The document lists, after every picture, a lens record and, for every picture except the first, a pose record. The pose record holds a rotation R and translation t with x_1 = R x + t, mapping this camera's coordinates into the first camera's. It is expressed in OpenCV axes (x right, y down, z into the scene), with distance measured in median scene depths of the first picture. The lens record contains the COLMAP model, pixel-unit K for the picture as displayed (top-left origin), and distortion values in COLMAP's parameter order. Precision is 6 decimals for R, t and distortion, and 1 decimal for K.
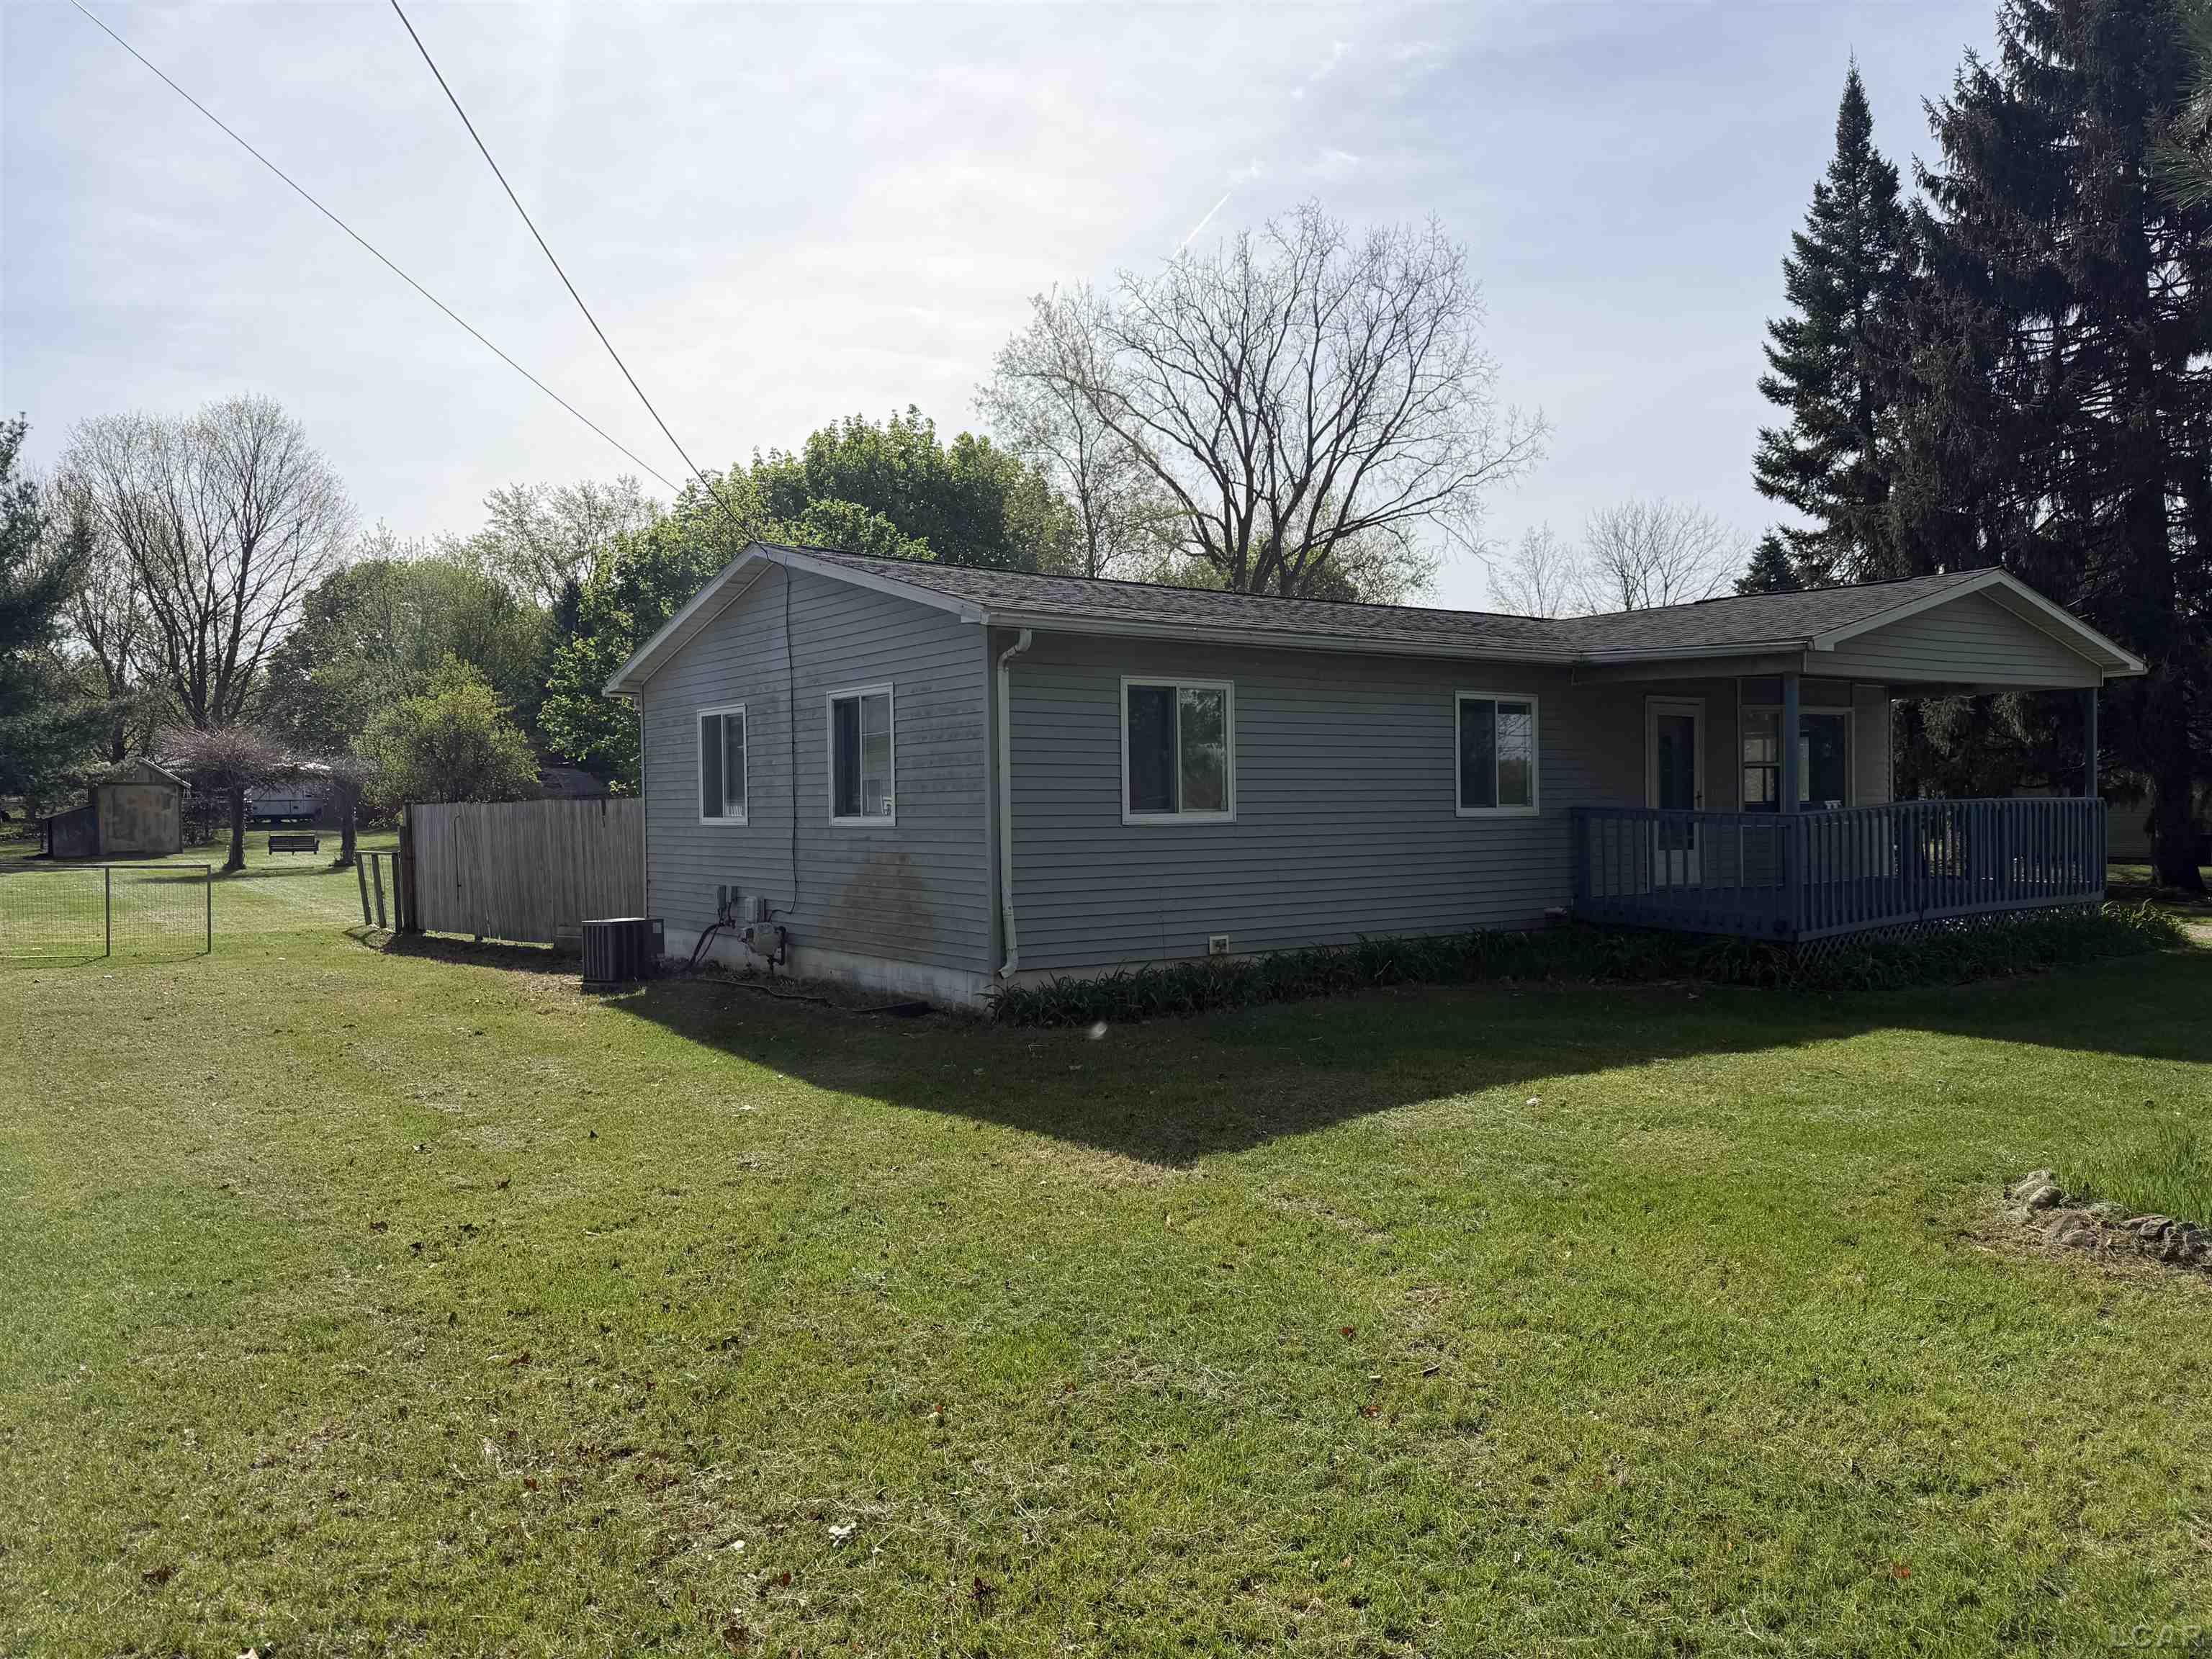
lens RADIAL K [[1534.0, 0, 1105.6], [0, 1534.0, 830.4], [0, 0, 1]] dist [0.002827, -0.002750]
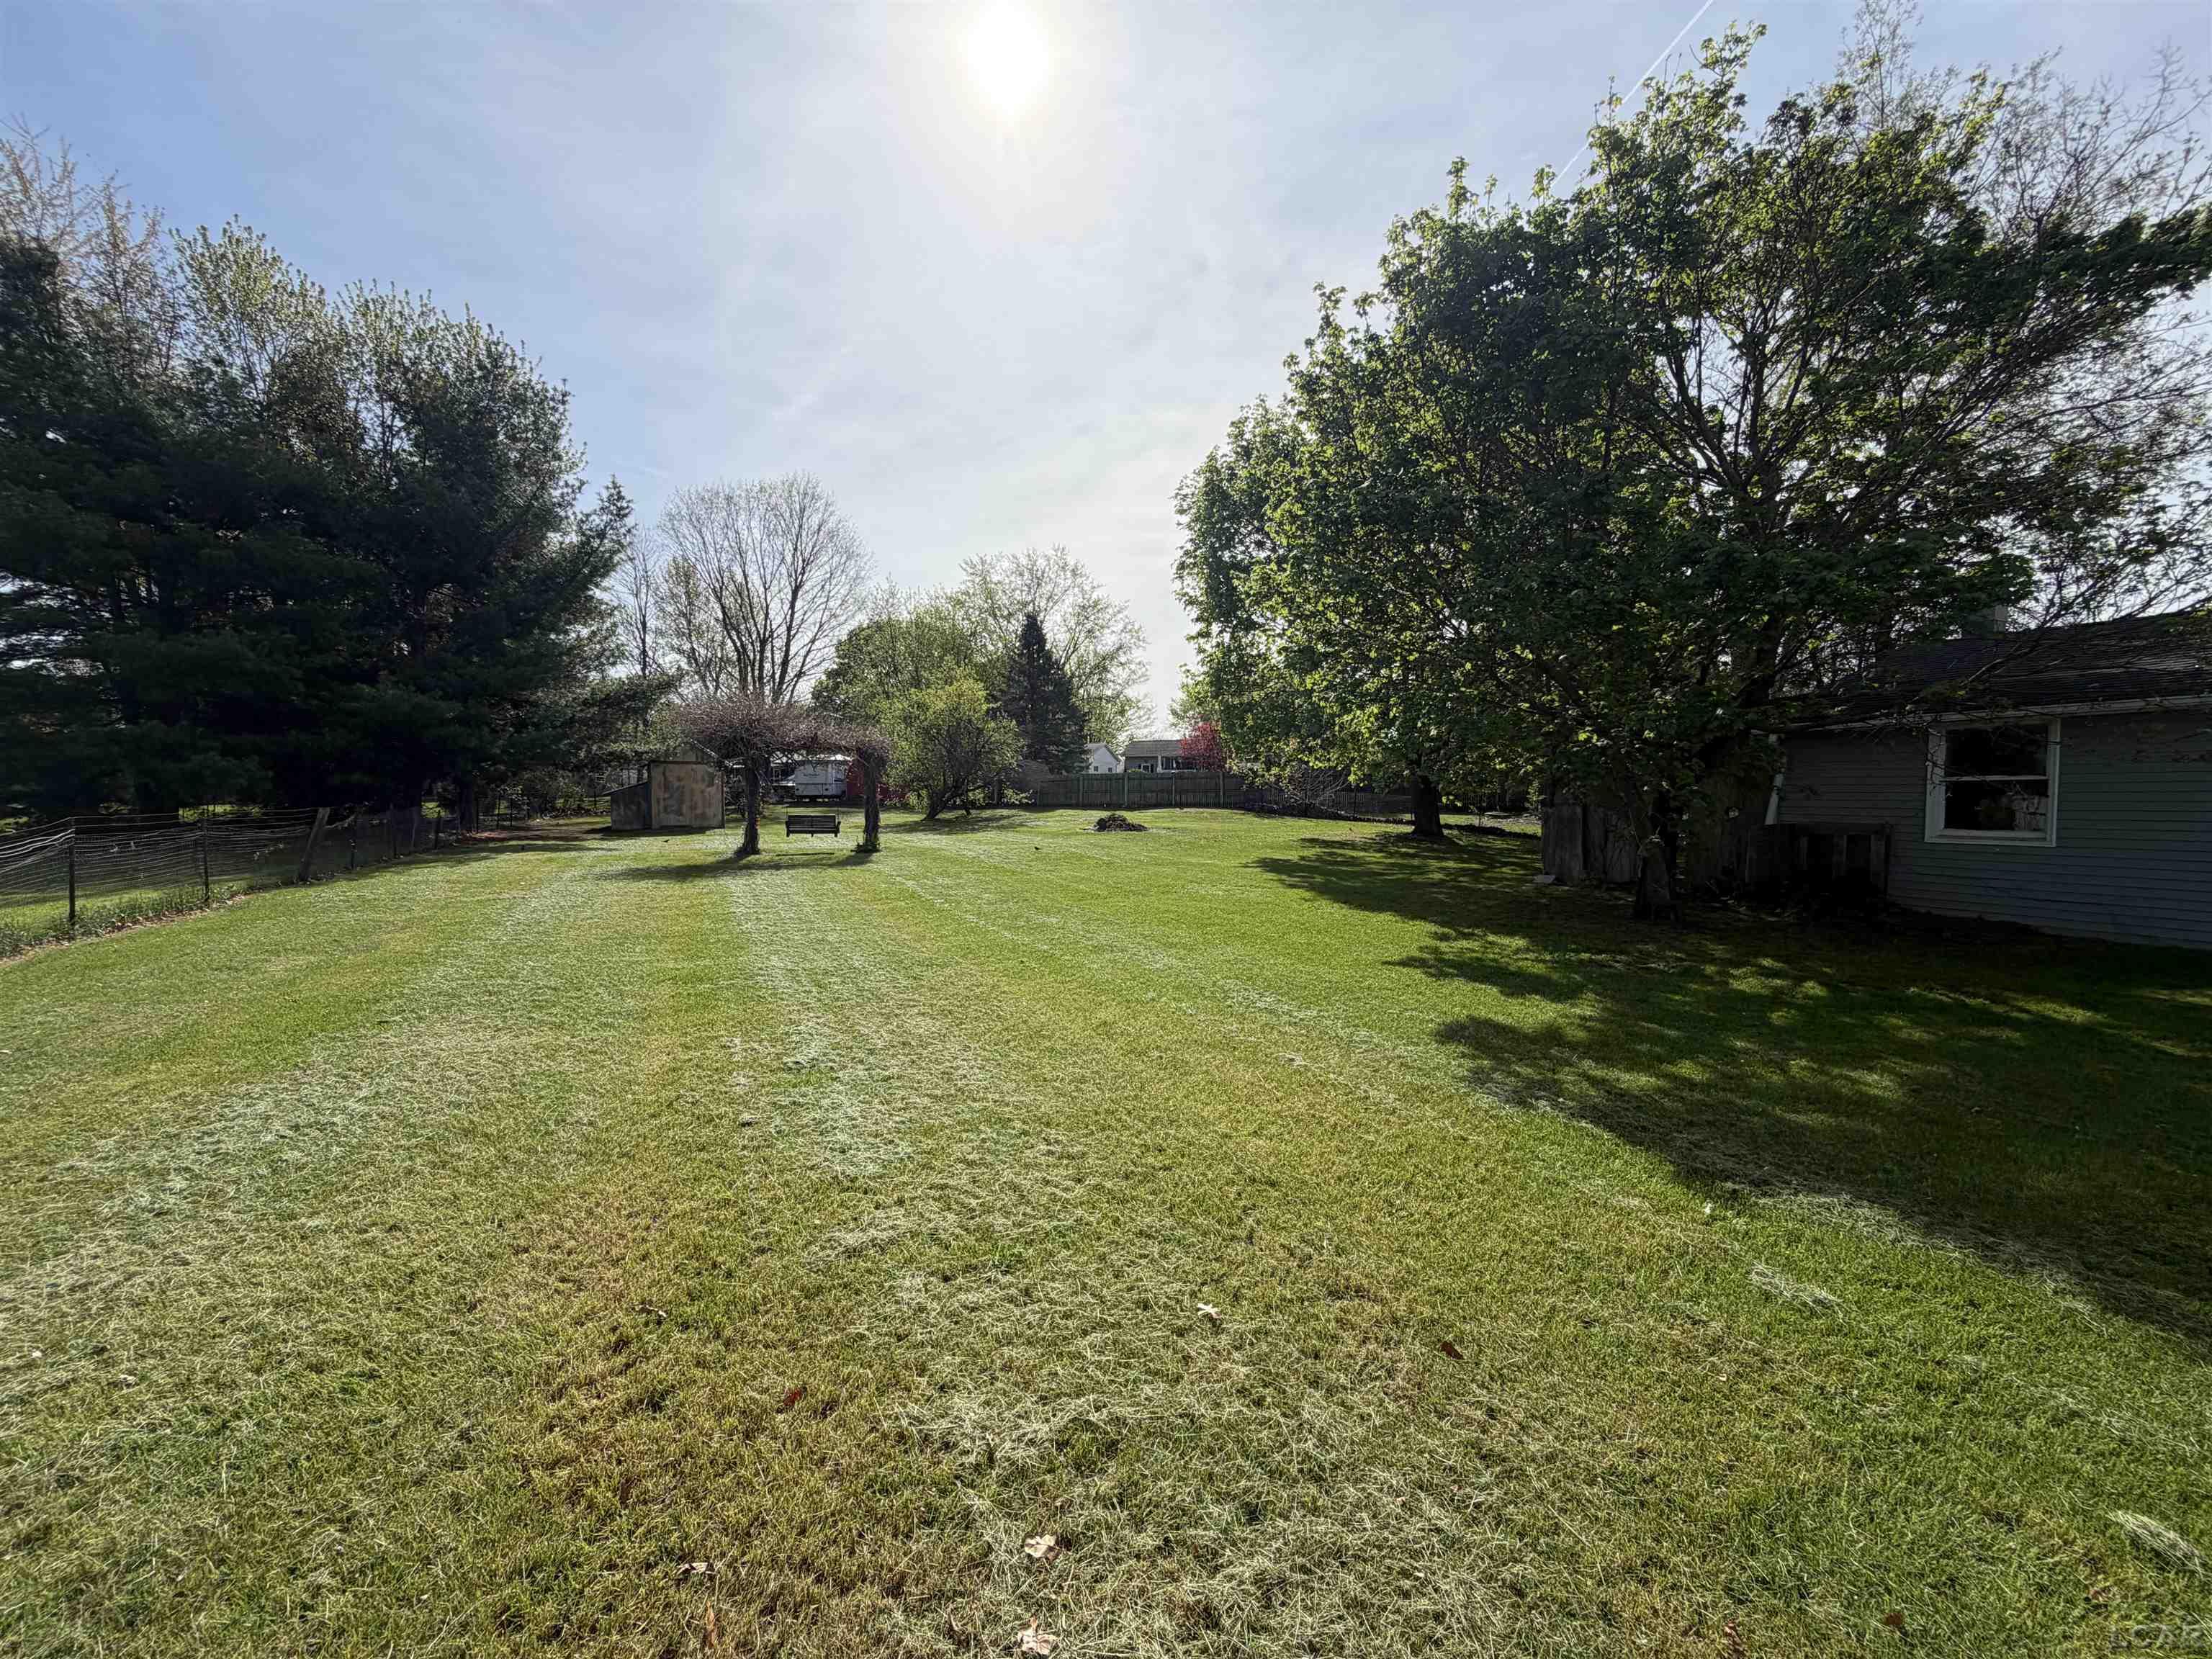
lens RADIAL K [[888.6, 0, 1105.8], [0, 888.6, 822.6], [0, 0, 1]] dist [0.000273, 0.000029]
pose [[0.981917, 0.011367, -0.188972, -0.185301], [-0.009130, 0.999878, 0.012707, 0.000530], [0.189093, -0.010752, 0.981900, 0.366889]]
